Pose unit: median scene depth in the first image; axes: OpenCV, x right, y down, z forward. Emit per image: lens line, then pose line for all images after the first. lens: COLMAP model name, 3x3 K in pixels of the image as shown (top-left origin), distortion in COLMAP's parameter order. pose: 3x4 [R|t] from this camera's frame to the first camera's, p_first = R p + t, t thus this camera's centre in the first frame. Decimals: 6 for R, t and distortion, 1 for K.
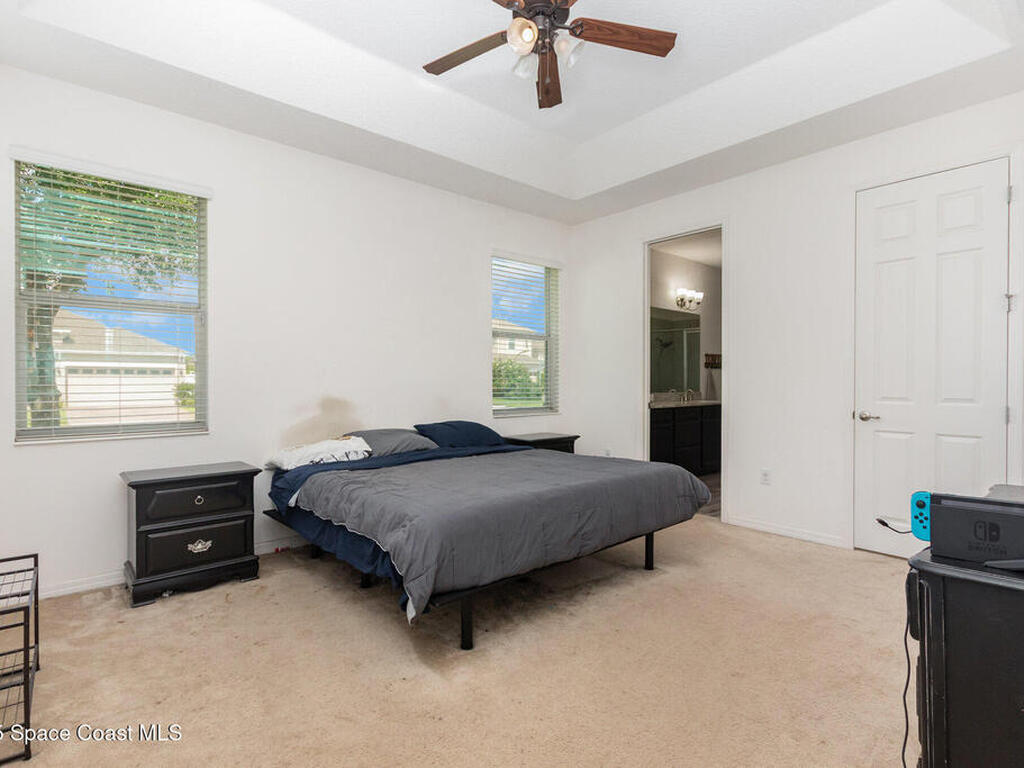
lens RADIAL K [[531.1, 0, 512.8], [0, 531.1, 384.5], [0, 0, 1]] dist [-0.004868, 0.000963]
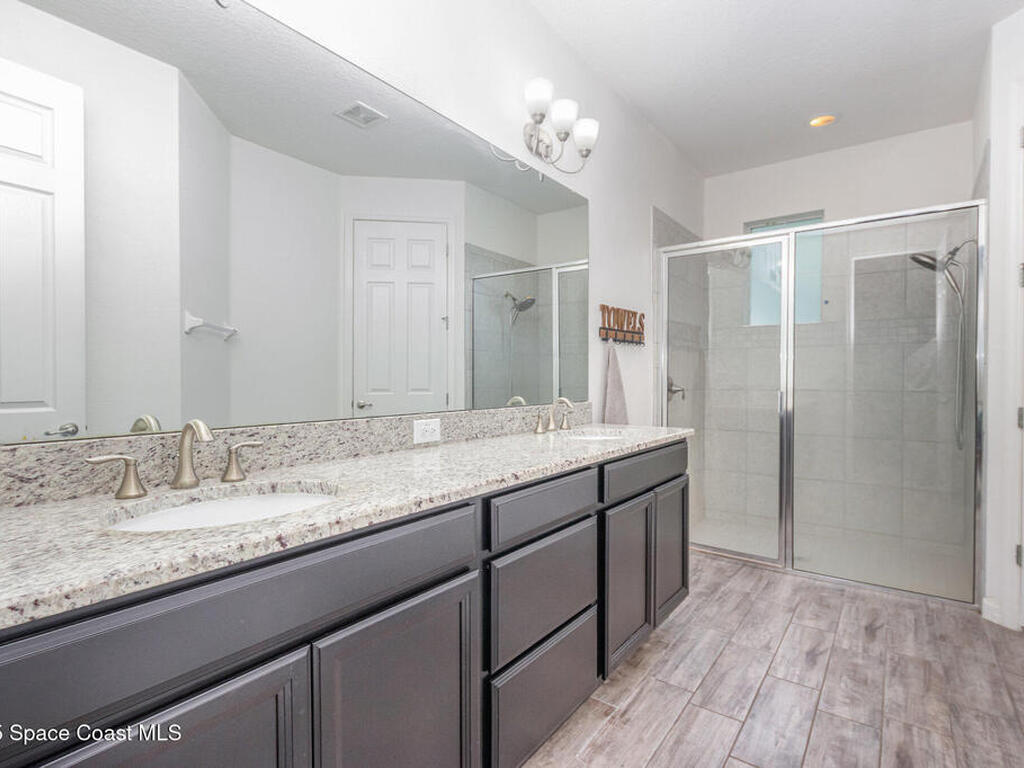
lens RADIAL K [[531.1, 0, 510.6], [0, 531.1, 384.1], [0, 0, 1]] dist [-0.004868, 0.000963]
pose [[0.978122, -0.003767, 0.208000, 0.212445], [0.002190, 0.999967, 0.007808, -0.002083], [-0.208023, -0.007182, 0.978098, 0.621467]]
